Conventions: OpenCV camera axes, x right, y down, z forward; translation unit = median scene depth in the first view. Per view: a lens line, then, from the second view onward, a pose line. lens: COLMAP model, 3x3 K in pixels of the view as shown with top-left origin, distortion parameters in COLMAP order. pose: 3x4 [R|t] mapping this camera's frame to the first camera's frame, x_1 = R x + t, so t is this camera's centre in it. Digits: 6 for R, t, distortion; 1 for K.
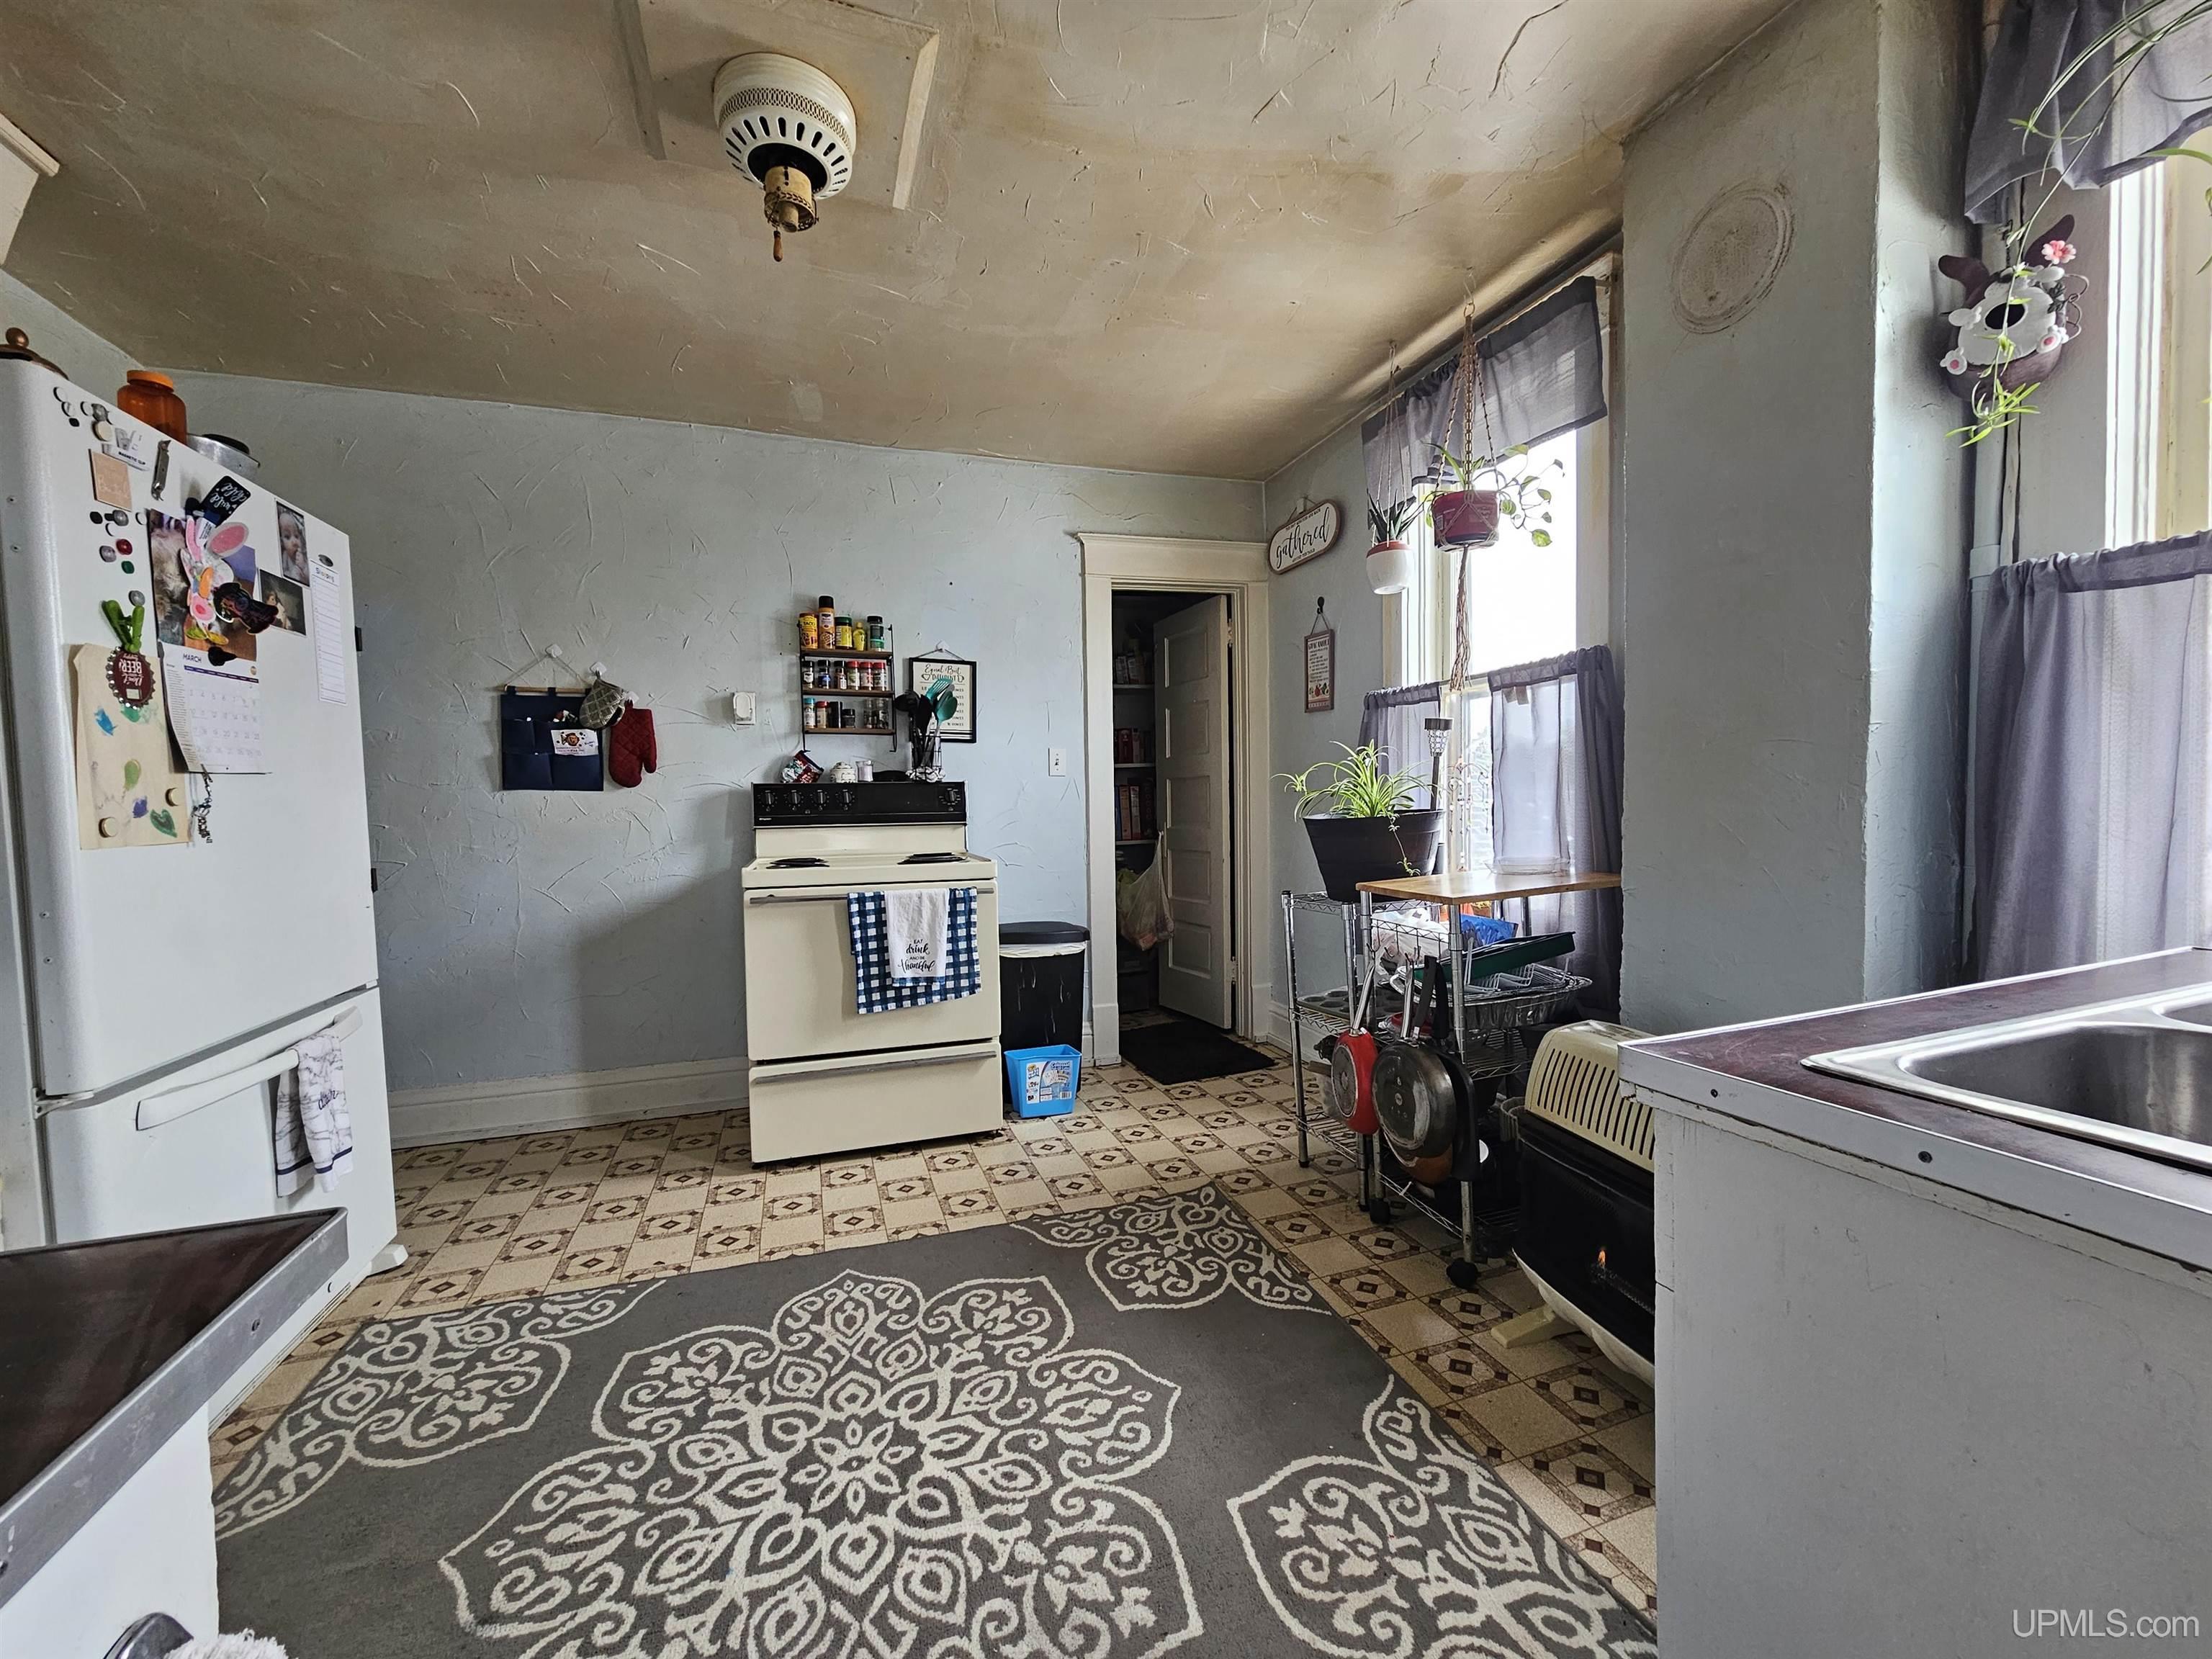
lens RADIAL K [[1038.0, 0, 1115.1], [0, 1038.0, 838.5], [0, 0, 1]] dist [-0.000398, 0.000753]
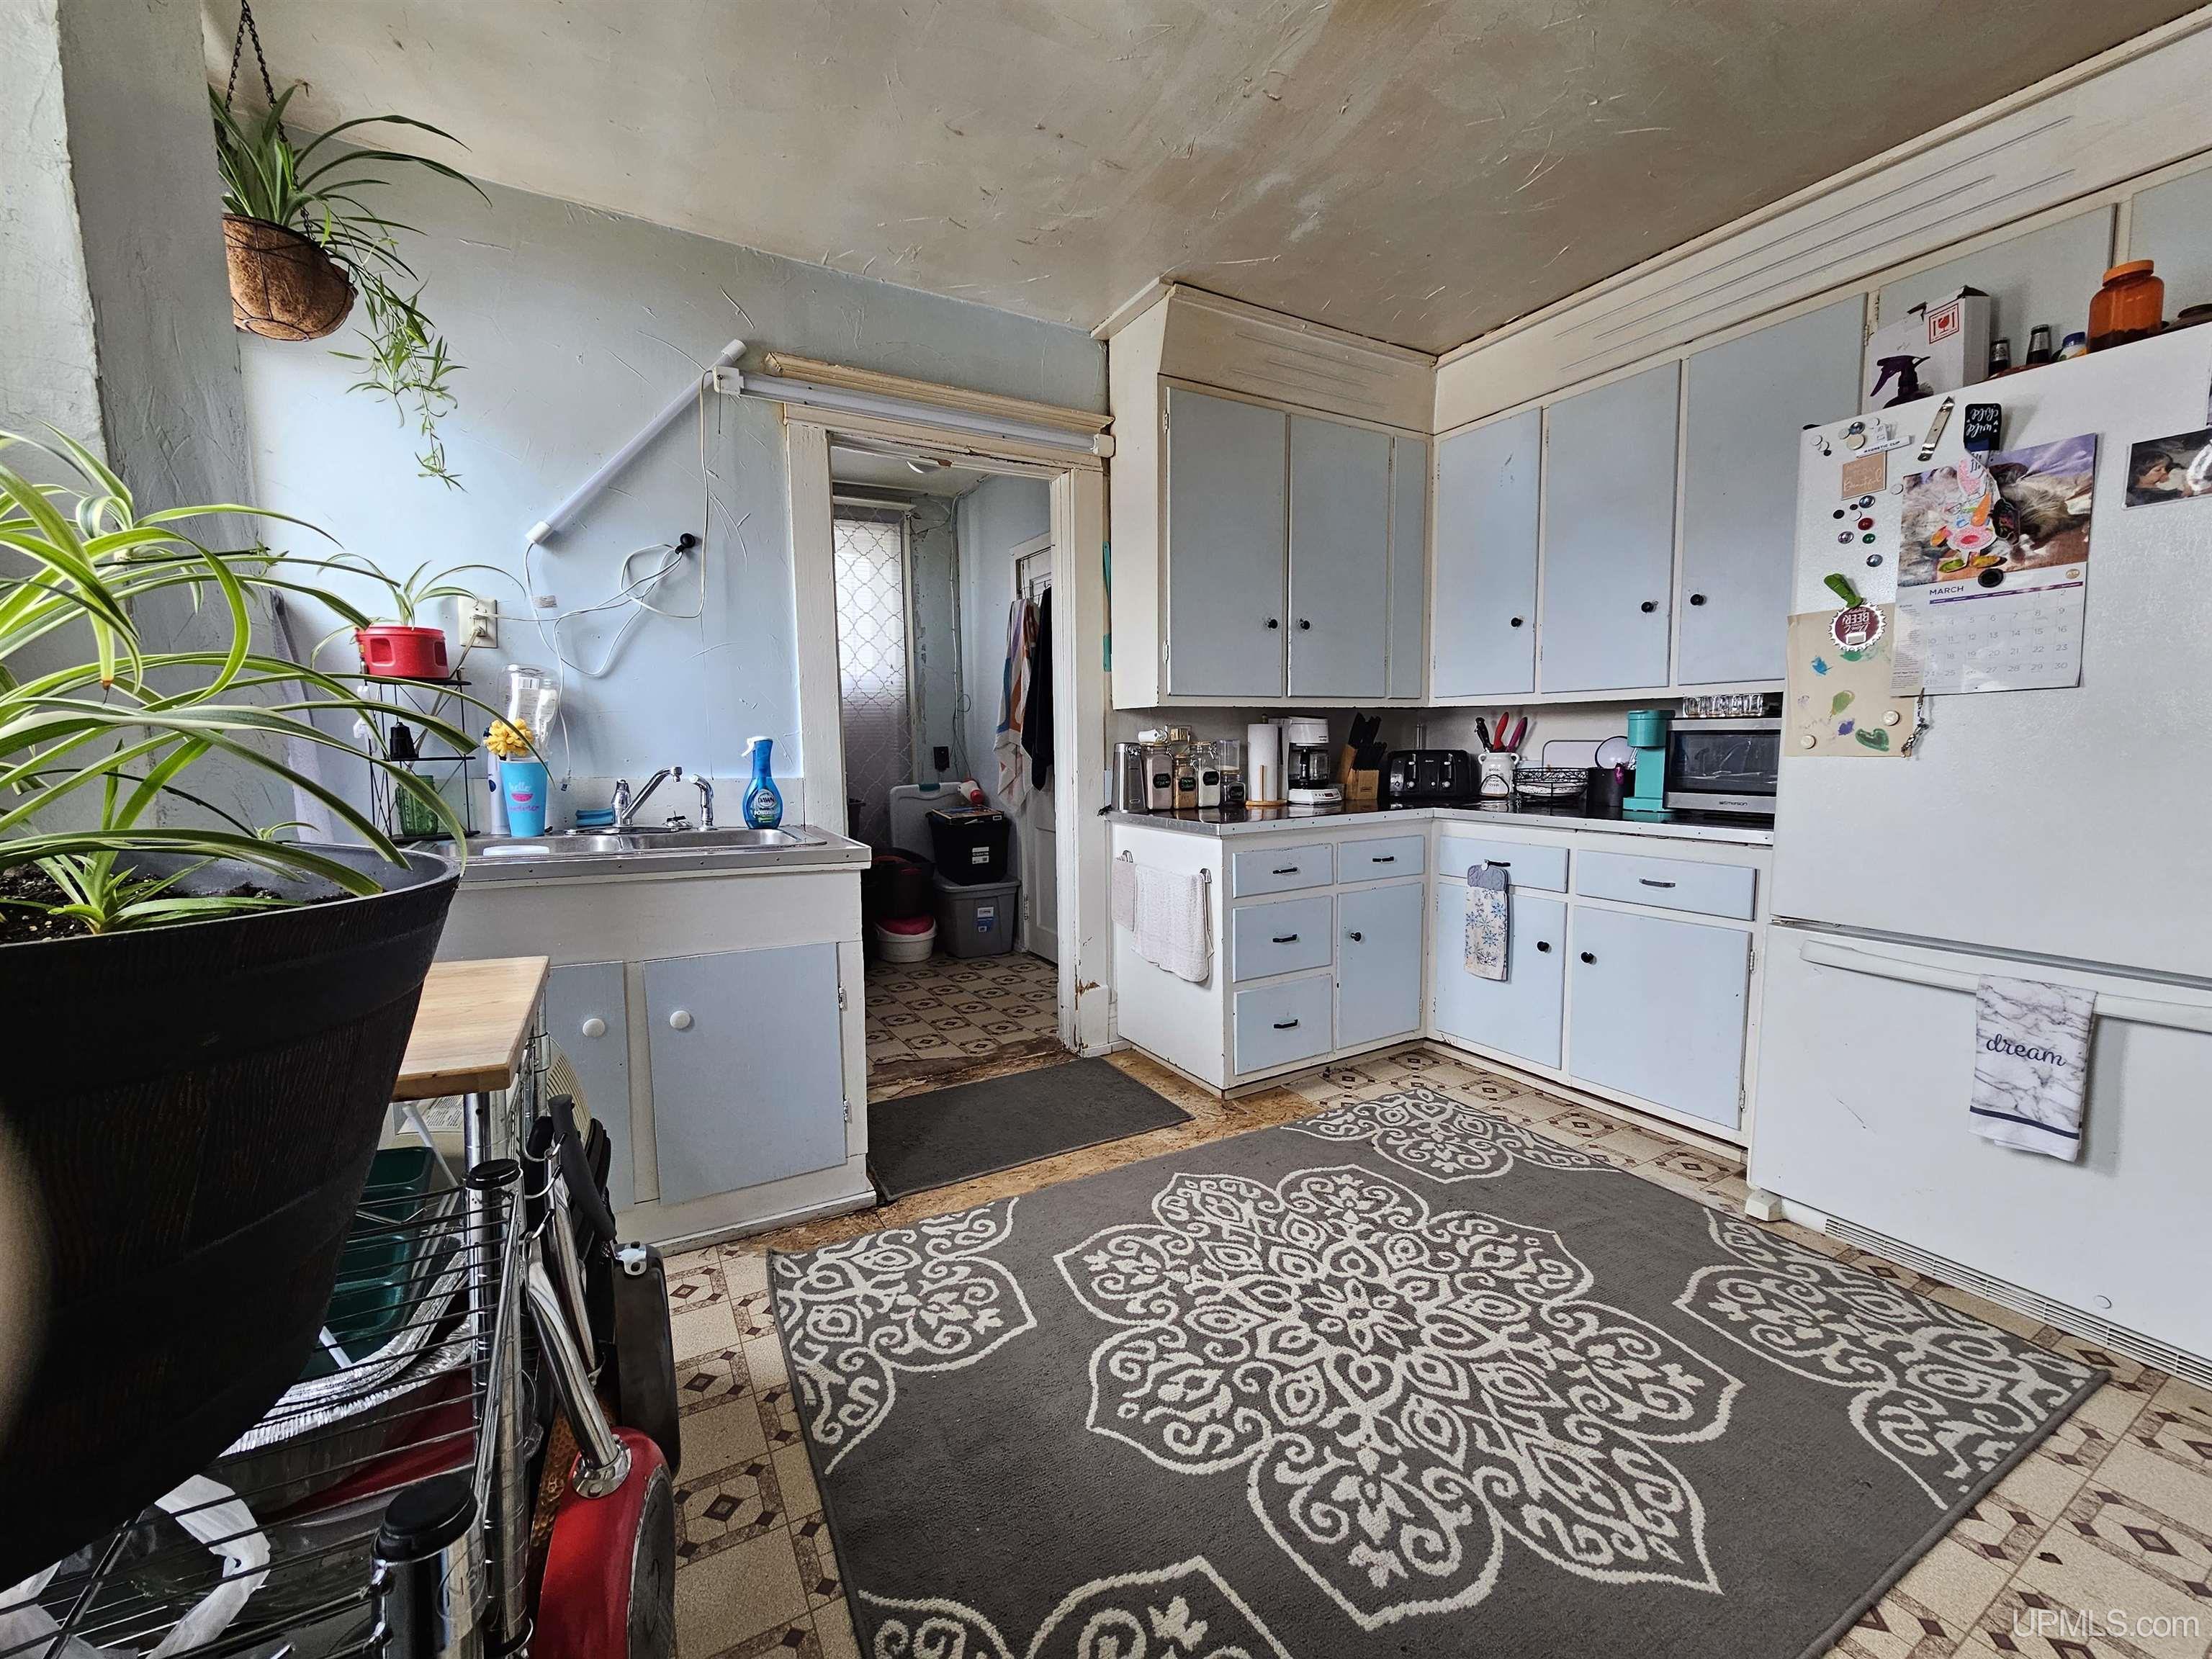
lens RADIAL K [[1038.0, 0, 1115.1], [0, 1038.0, 838.5], [0, 0, 1]] dist [-0.000398, 0.000753]
pose [[-0.985901, 0.042144, -0.161937, 0.165914], [0.020582, 0.990958, 0.132588, -0.072485], [0.166060, 0.127386, -0.977853, 1.859956]]
